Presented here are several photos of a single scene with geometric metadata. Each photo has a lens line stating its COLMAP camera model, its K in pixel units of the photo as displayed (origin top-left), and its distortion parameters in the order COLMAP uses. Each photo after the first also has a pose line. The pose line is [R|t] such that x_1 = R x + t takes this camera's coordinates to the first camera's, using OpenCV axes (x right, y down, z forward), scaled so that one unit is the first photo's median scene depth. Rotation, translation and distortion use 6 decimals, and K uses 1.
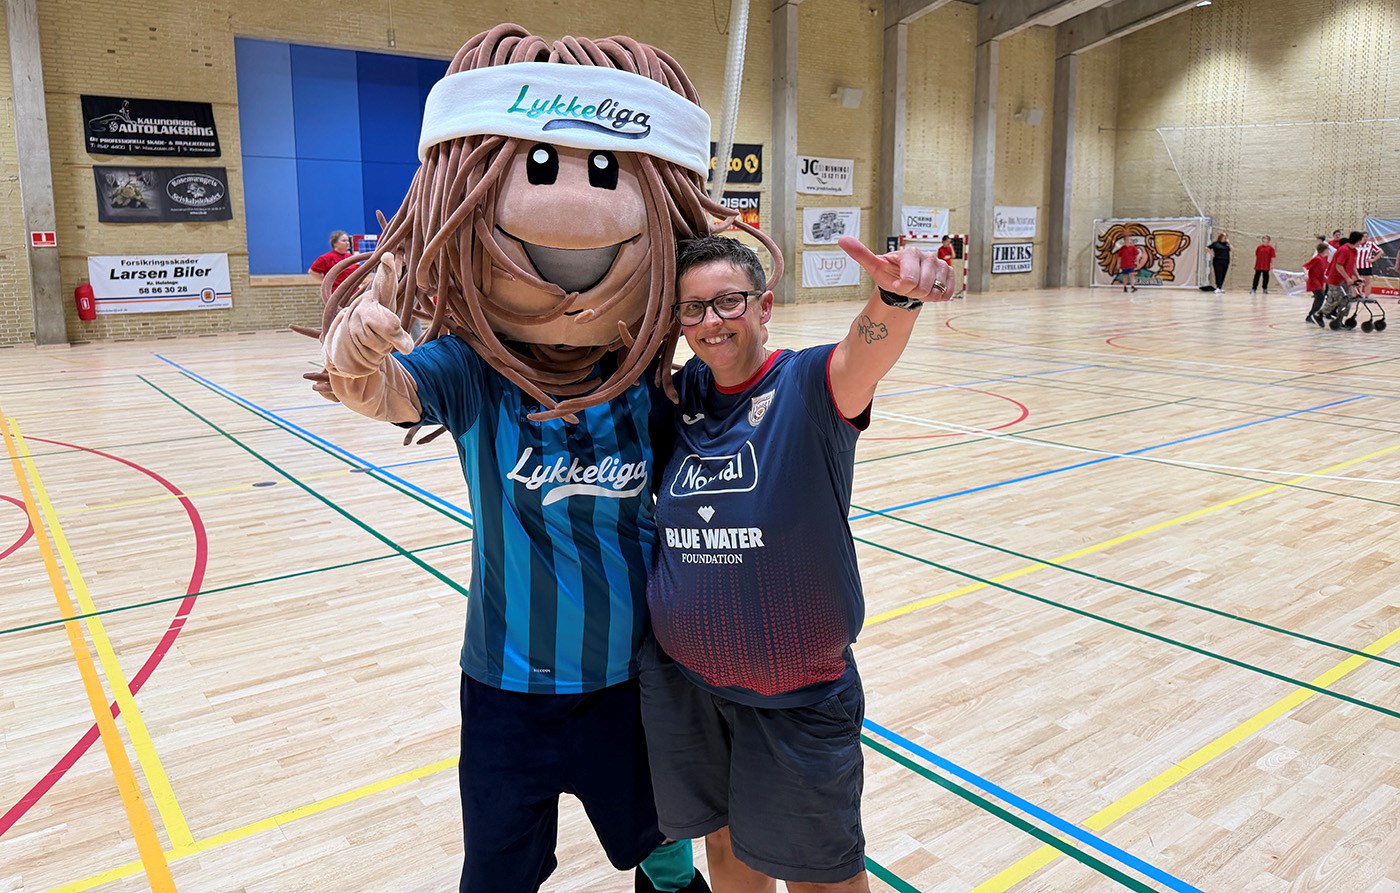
lens RADIAL K [[1017.2, 0, 681.2], [0, 1017.2, 396.5], [0, 0, 1]] dist [0.075630, -0.102884]
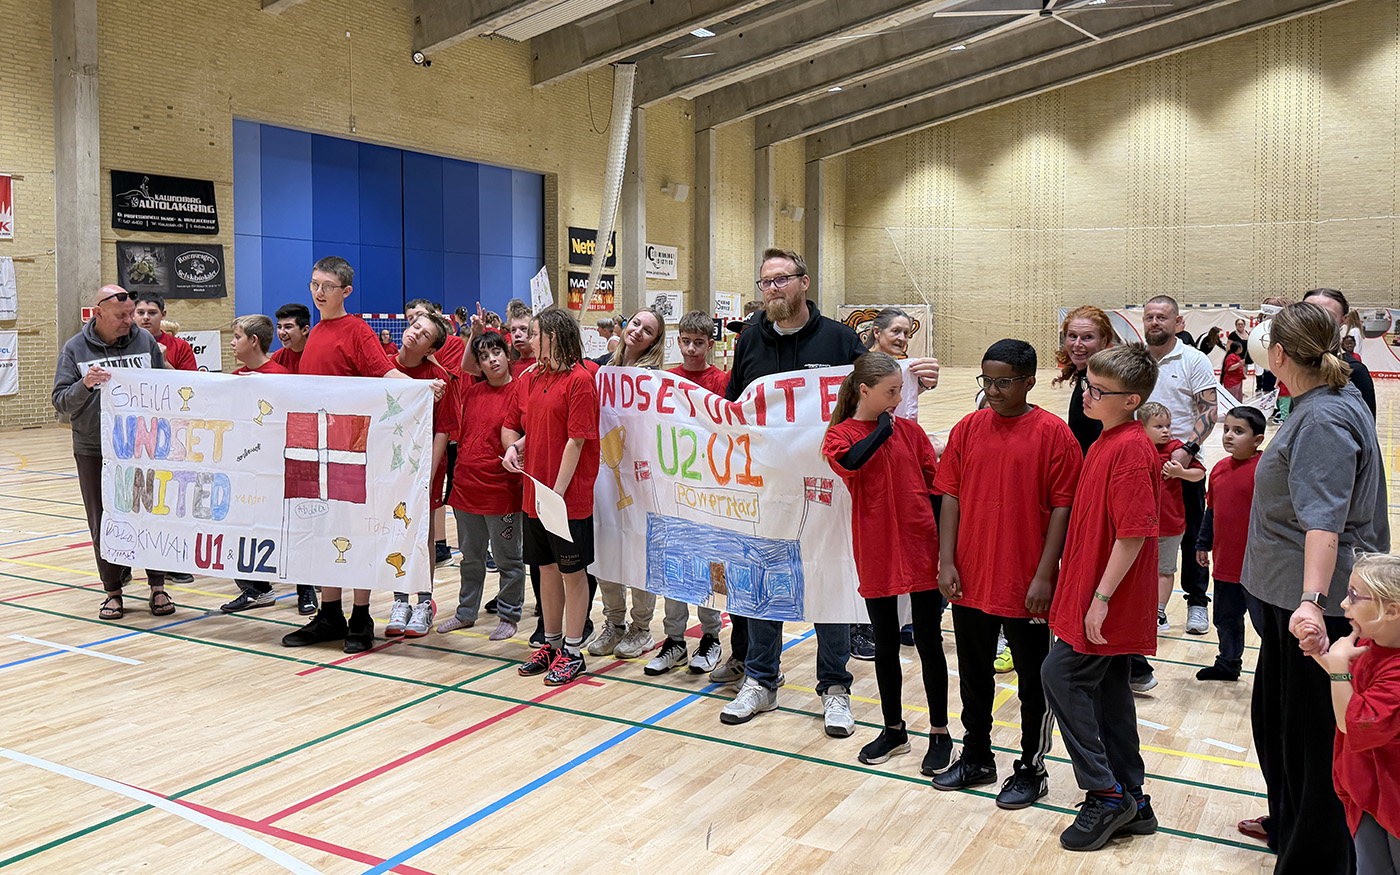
lens RADIAL K [[1234.8, 0, 702.6], [0, 1234.8, 352.5], [0, 0, 1]] dist [0.228361, -0.471475]
pose [[0.914917, -0.002279, 0.403635, -0.327380], [0.052910, 0.992033, -0.114330, 0.028118], [-0.400158, 0.125959, 0.907749, -0.176743]]
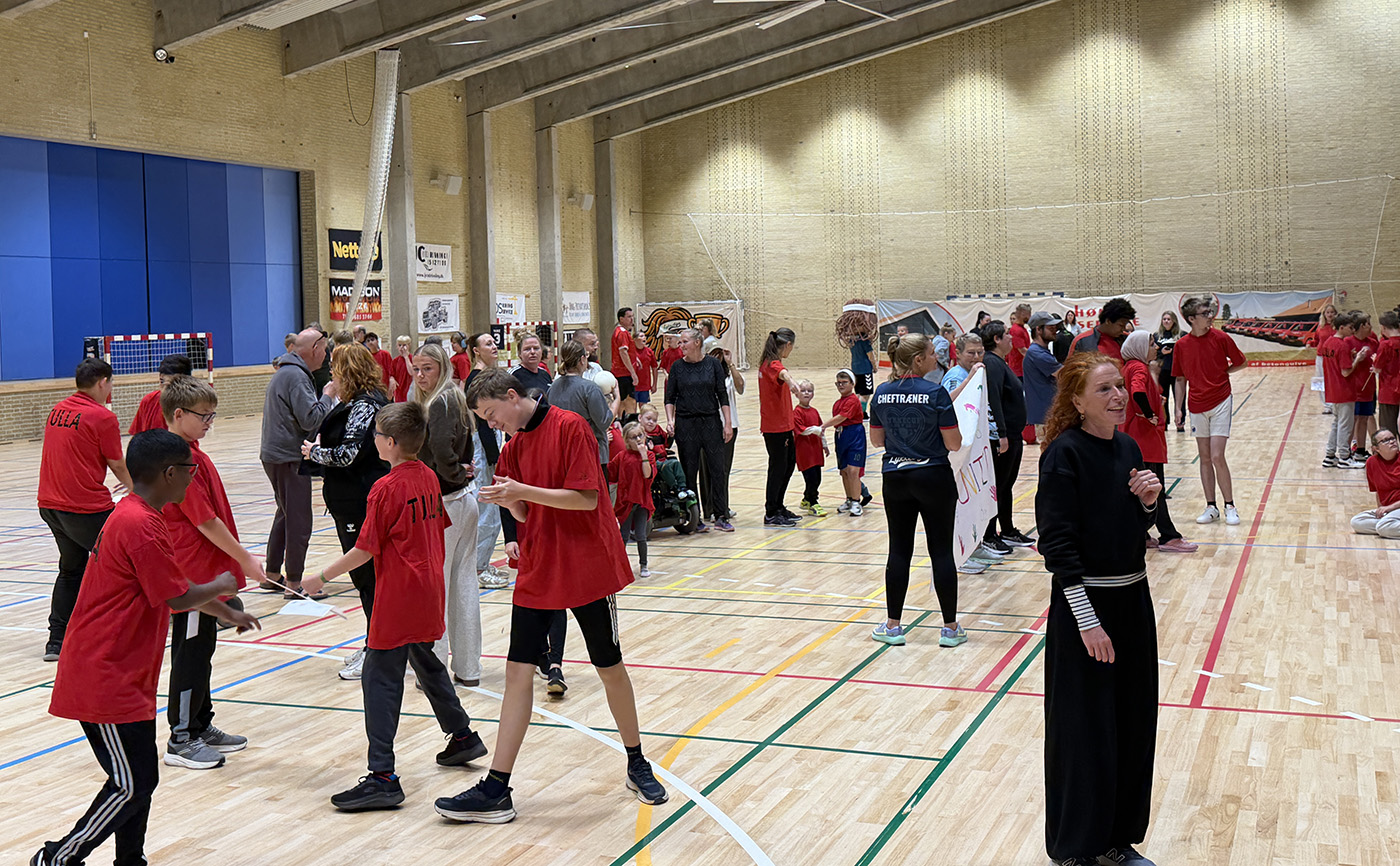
lens RADIAL K [[1615.1, 0, 658.0], [0, 1615.1, 326.0], [0, 0, 1]] dist [0.186618, -0.023759]
pose [[0.864685, -0.021578, 0.501850, -0.417490], [0.097554, 0.987268, -0.125636, 0.050496], [-0.492750, 0.157593, 0.855782, -0.371581]]
